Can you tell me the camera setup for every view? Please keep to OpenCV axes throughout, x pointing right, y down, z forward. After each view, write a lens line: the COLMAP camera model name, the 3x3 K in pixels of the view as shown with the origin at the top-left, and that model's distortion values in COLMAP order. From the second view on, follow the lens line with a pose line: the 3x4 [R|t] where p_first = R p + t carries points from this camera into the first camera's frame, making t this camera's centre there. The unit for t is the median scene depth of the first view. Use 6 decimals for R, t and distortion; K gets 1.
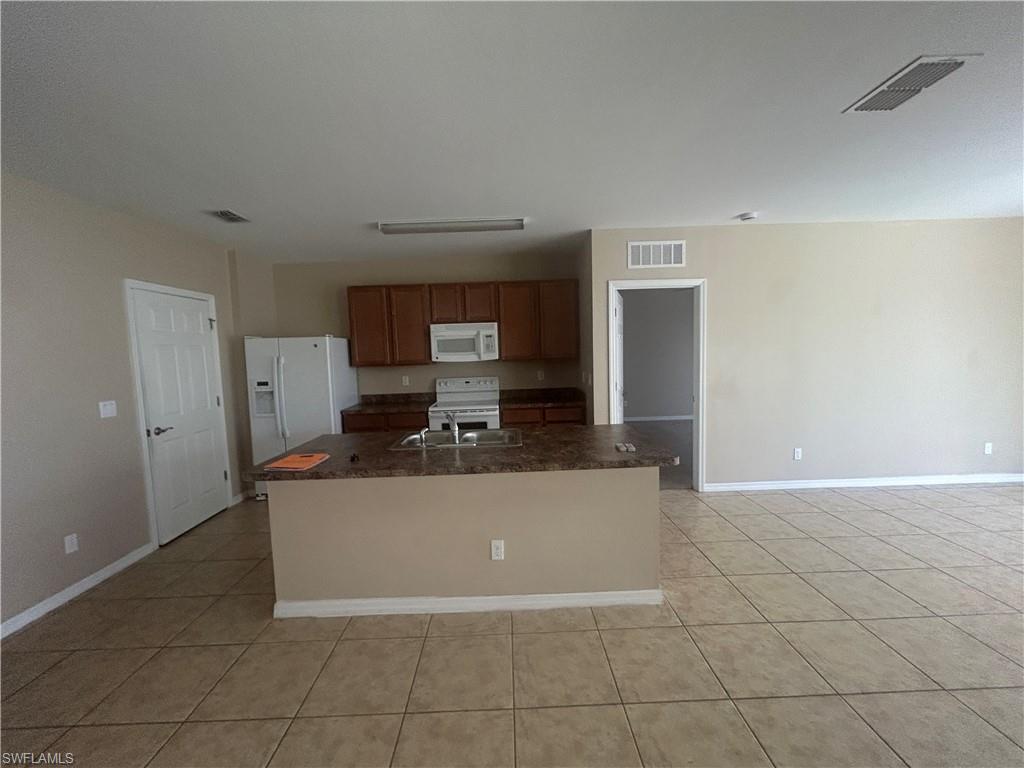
lens RADIAL K [[414.8, 0, 510.0], [0, 414.8, 383.7], [0, 0, 1]] dist [0.003842, 0.000202]
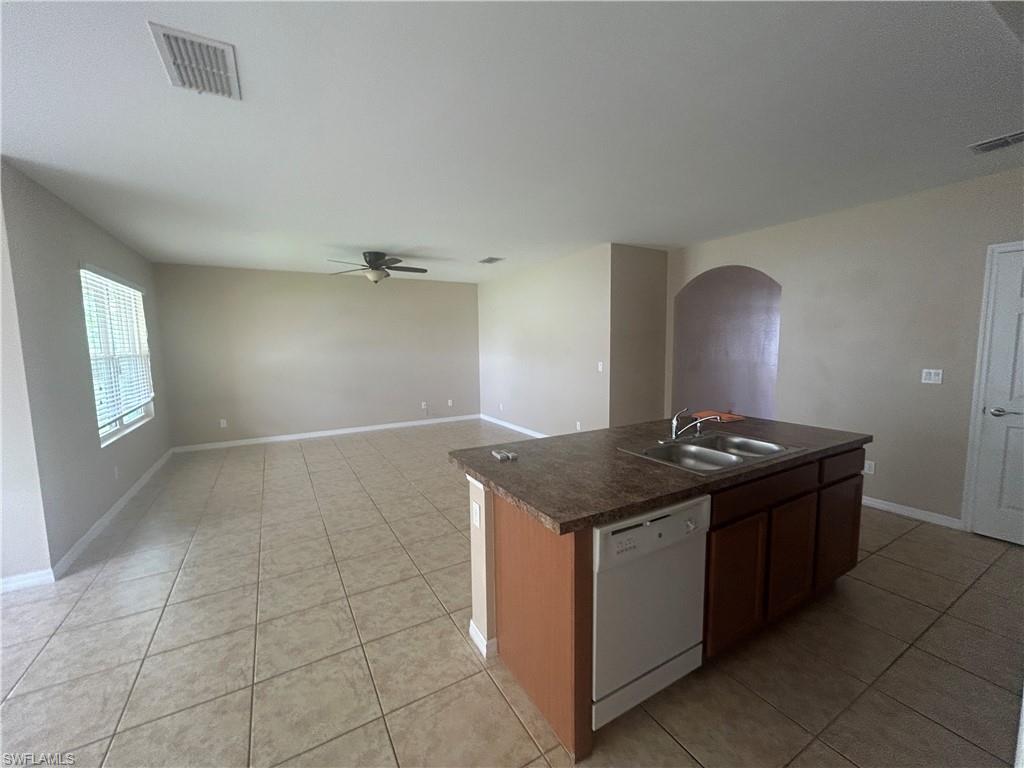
lens RADIAL K [[414.8, 0, 513.2], [0, 414.8, 384.1], [0, 0, 1]] dist [0.003842, 0.000202]
pose [[-0.869622, 0.096586, -0.484178, 0.517048], [0.005640, 0.982557, 0.185875, -0.125266], [0.493685, 0.158911, -0.854998, 1.339017]]
